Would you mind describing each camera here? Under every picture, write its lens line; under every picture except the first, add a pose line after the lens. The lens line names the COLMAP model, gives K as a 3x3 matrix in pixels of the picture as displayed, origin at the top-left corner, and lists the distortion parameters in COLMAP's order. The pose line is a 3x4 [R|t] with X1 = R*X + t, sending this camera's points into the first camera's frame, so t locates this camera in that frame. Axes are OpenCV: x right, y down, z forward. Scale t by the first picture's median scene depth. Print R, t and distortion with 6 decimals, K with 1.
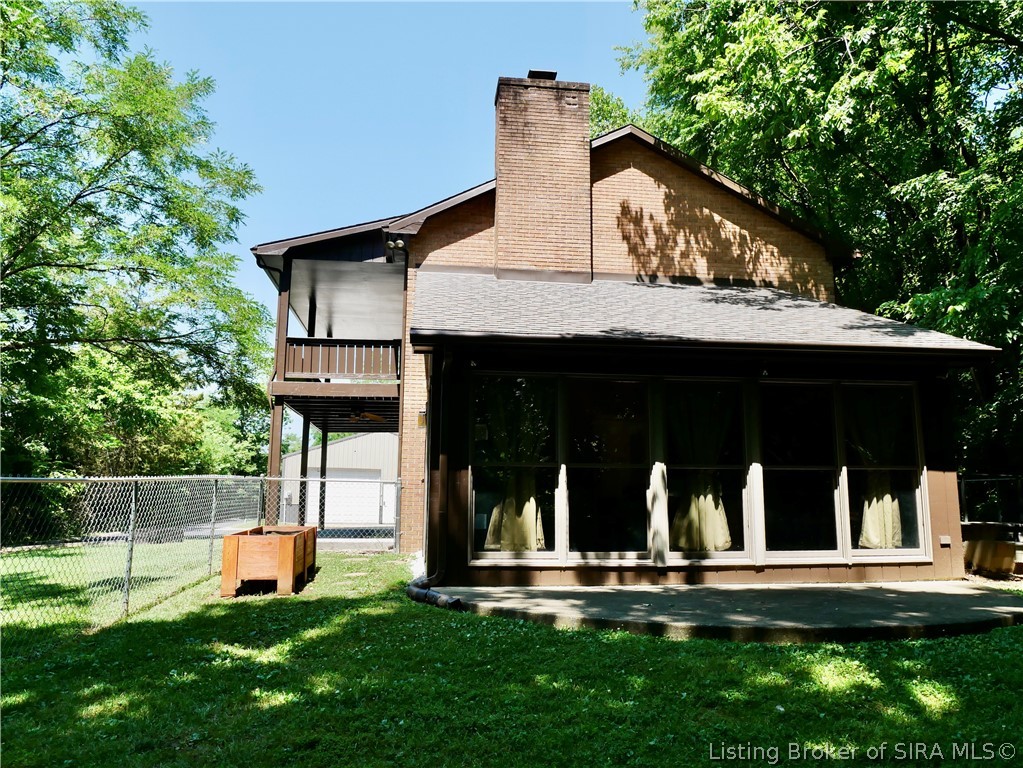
lens RADIAL K [[738.2, 0, 511.5], [0, 738.2, 384.0], [0, 0, 1]] dist [-0.052311, 0.021481]
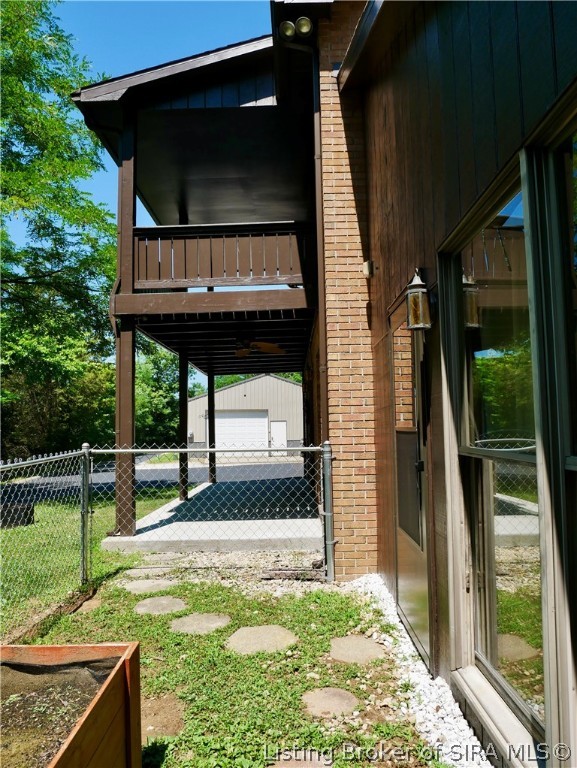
lens RADIAL K [[554.2, 0, 288.5], [0, 554.2, 384.0], [0, 0, 1]] dist [-0.052311, 0.021481]
pose [[0.990684, -0.038405, -0.130652, -0.108822], [0.048353, 0.996097, 0.073840, 0.045818], [0.127306, -0.079469, 0.988675, 0.515008]]
